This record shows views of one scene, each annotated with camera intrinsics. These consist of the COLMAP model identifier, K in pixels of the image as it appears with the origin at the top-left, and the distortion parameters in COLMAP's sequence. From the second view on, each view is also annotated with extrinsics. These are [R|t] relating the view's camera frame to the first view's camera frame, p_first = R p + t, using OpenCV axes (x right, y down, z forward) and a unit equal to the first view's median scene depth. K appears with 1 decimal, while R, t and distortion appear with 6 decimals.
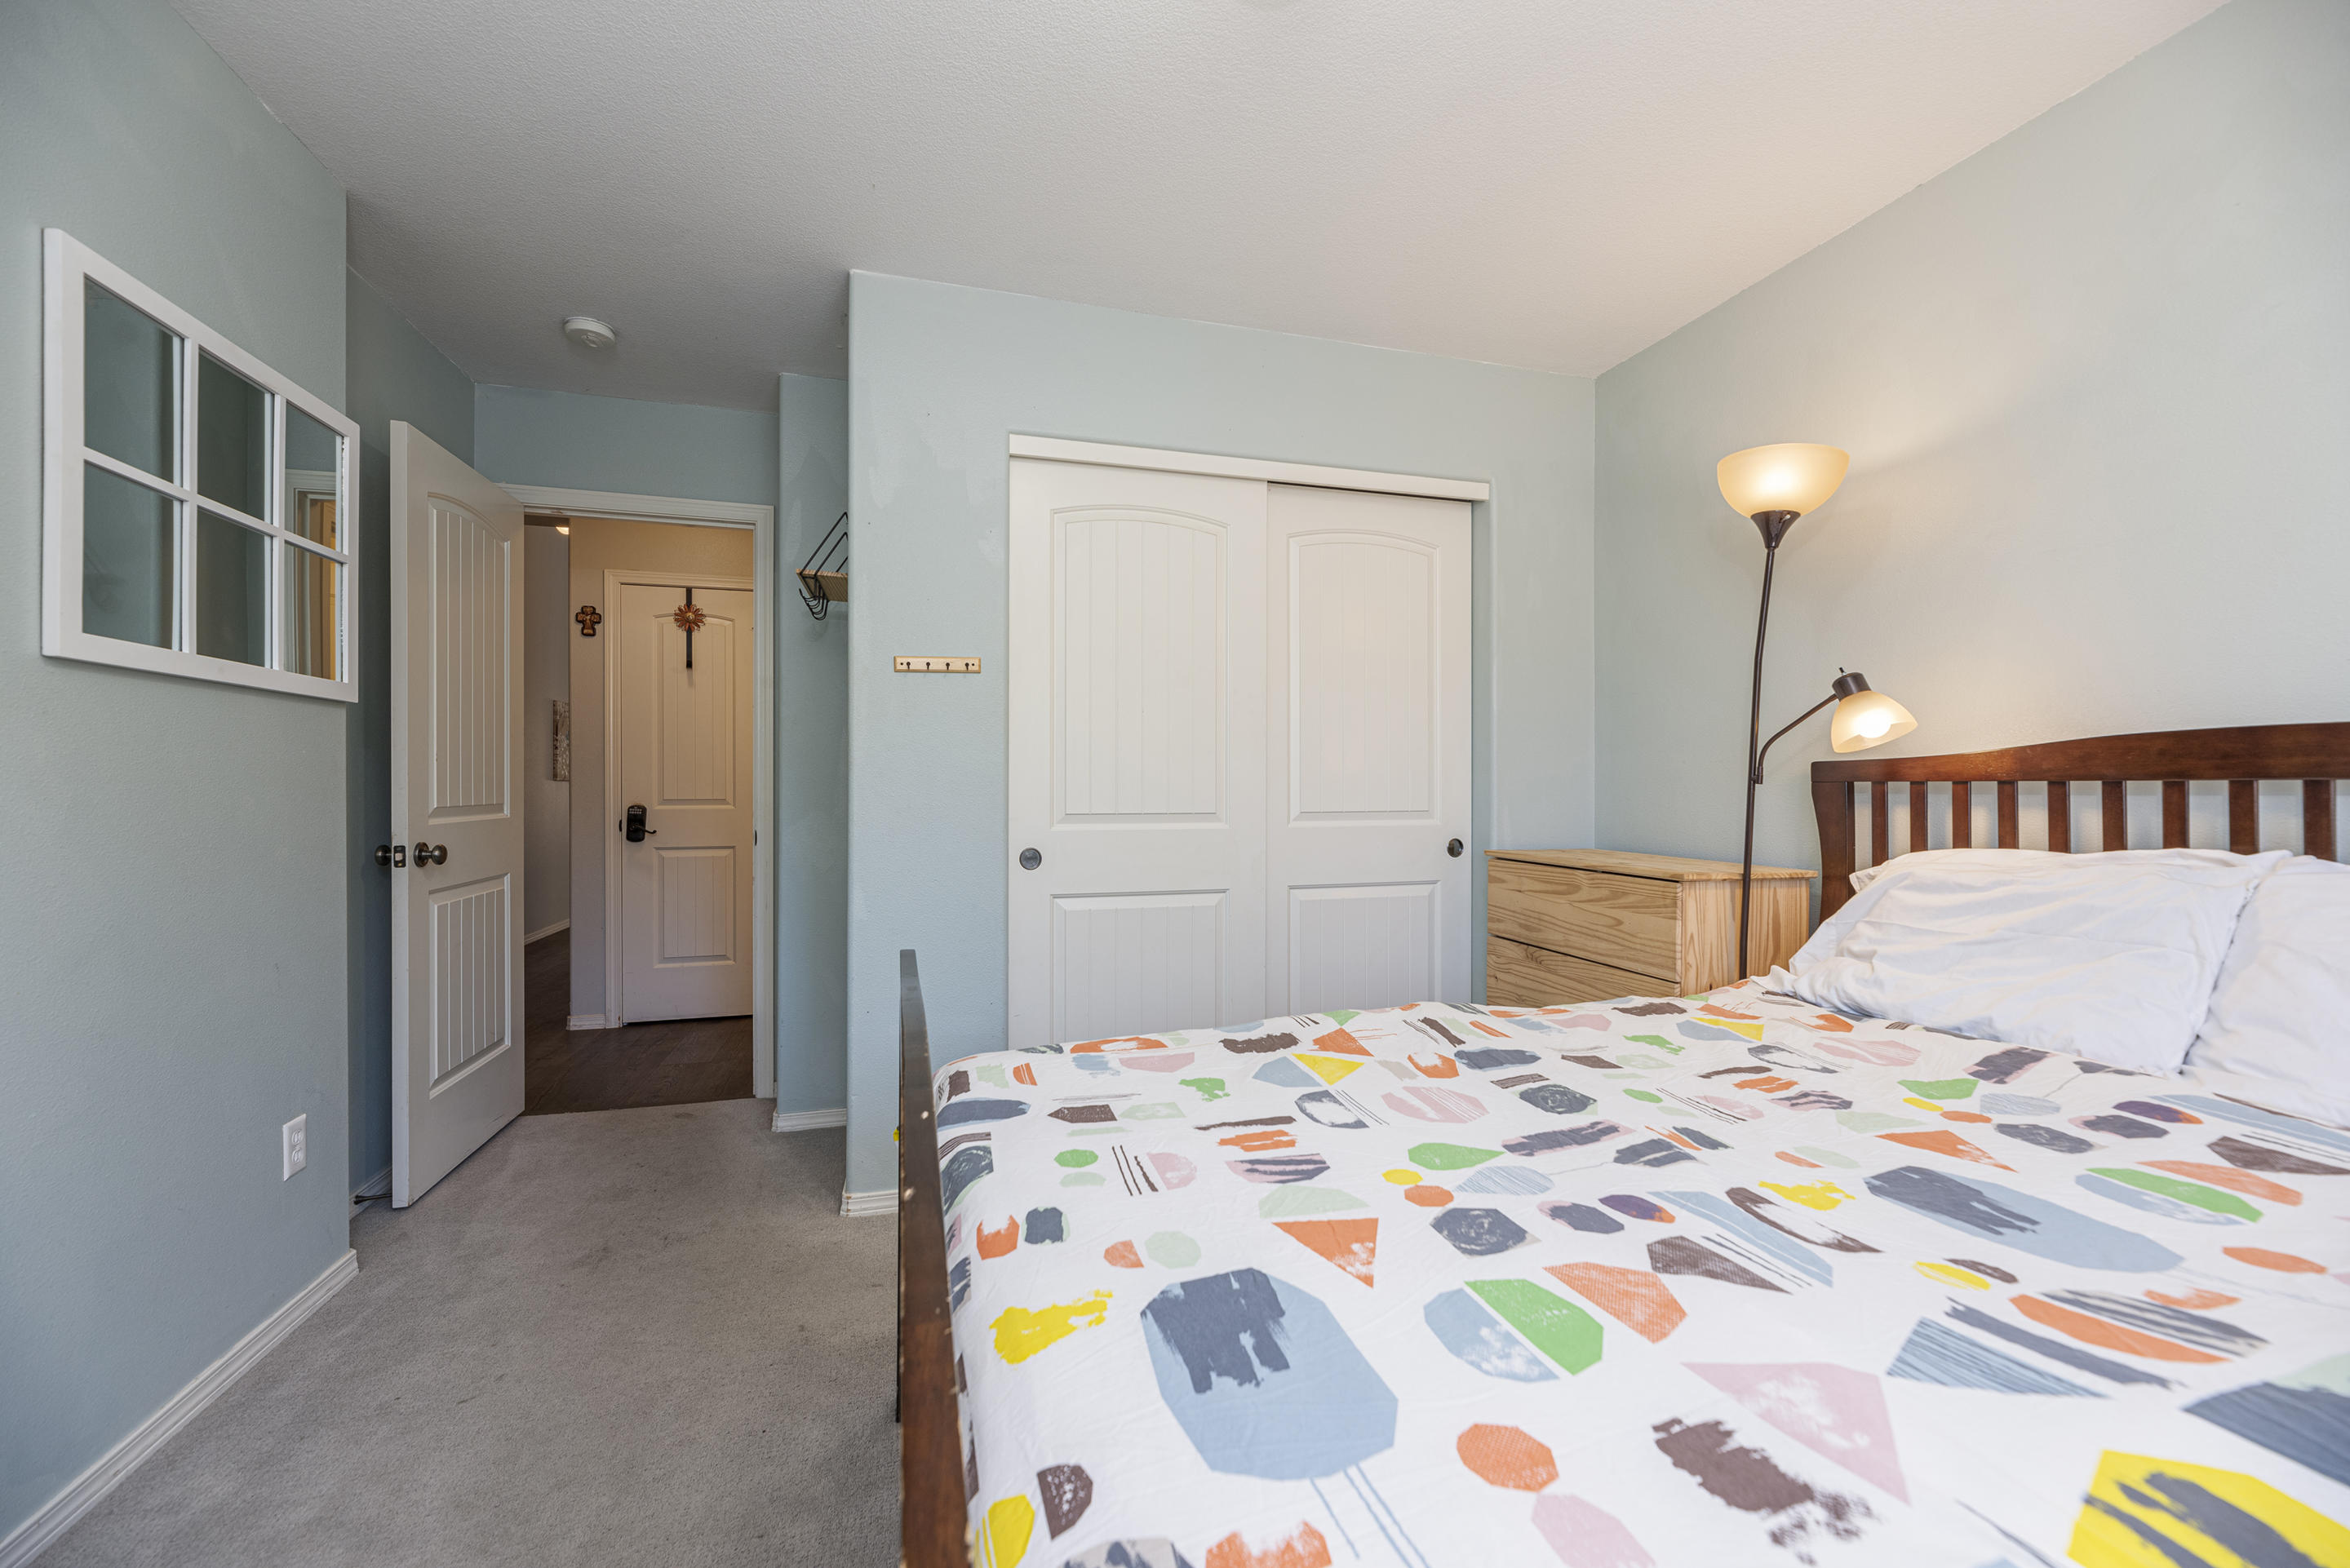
lens RADIAL K [[942.6, 0, 1183.6], [0, 942.6, 787.2], [0, 0, 1]] dist [-0.000409, -0.000131]
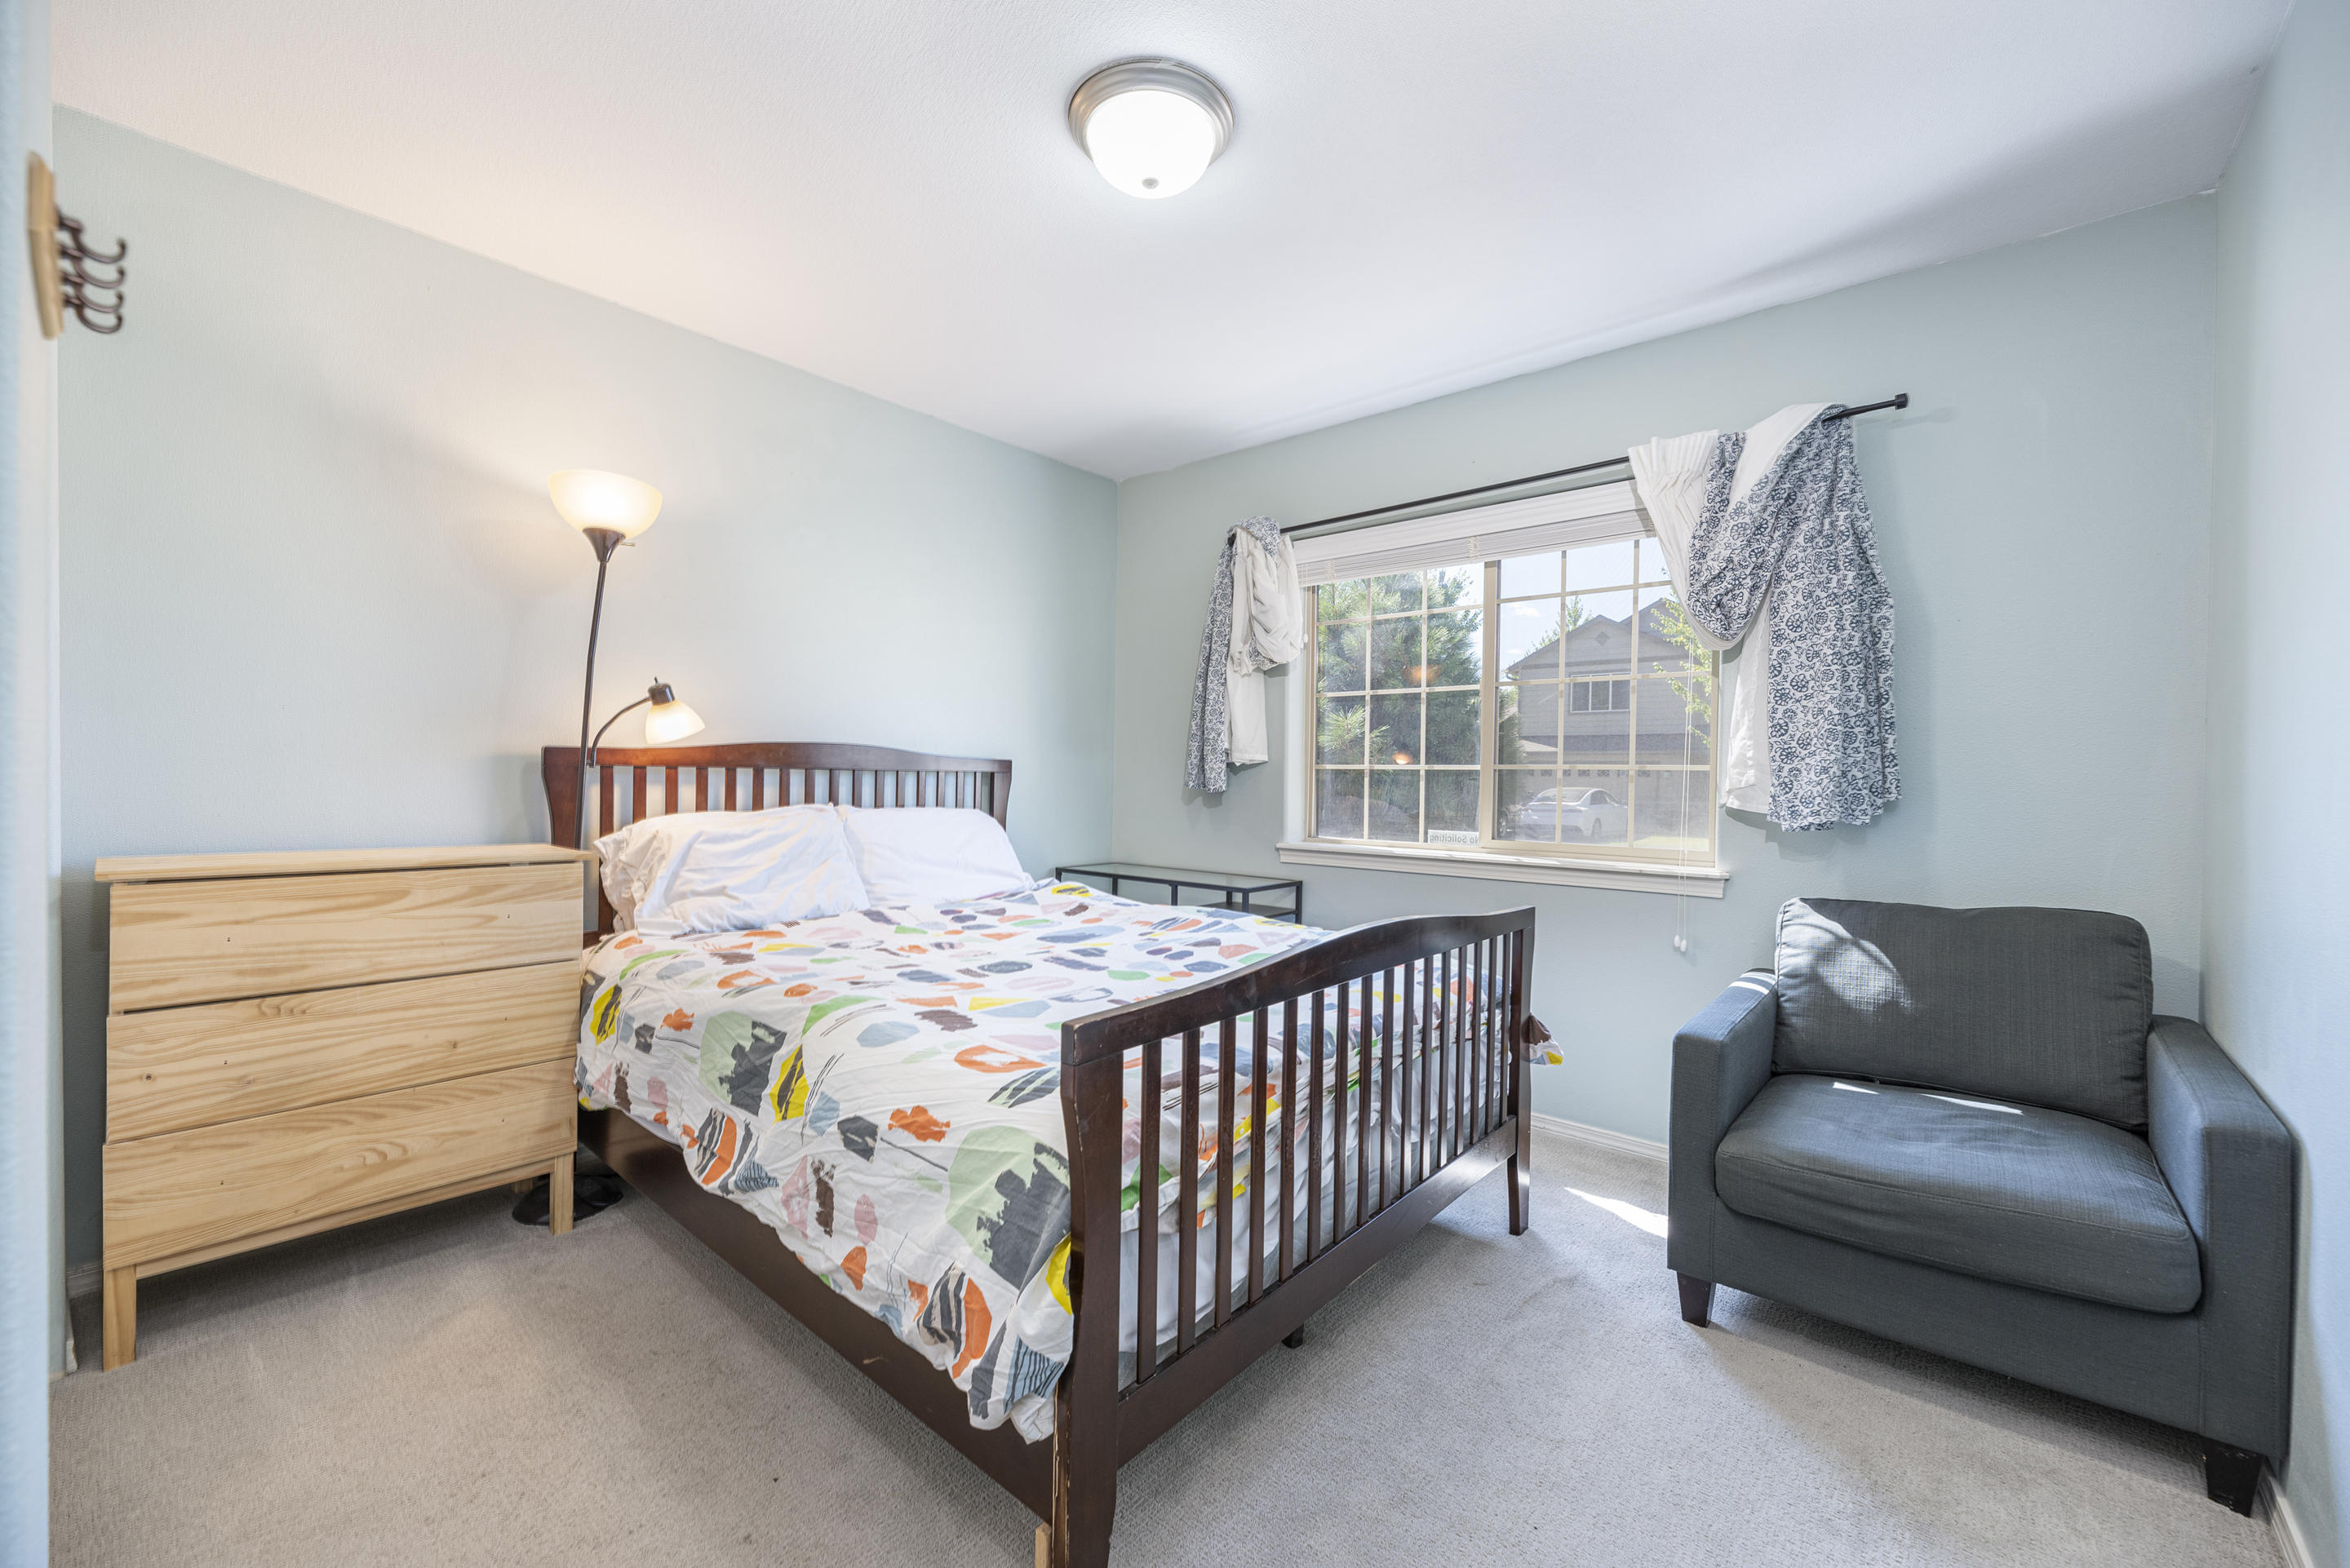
lens RADIAL K [[942.6, 0, 1183.6], [0, 942.6, 787.2], [0, 0, 1]] dist [-0.000409, -0.000131]
pose [[-0.537666, -0.020507, 0.842908, -0.726335], [-0.018704, 0.999748, 0.012392, -0.007184], [-0.842950, -0.009103, -0.537914, 1.031397]]
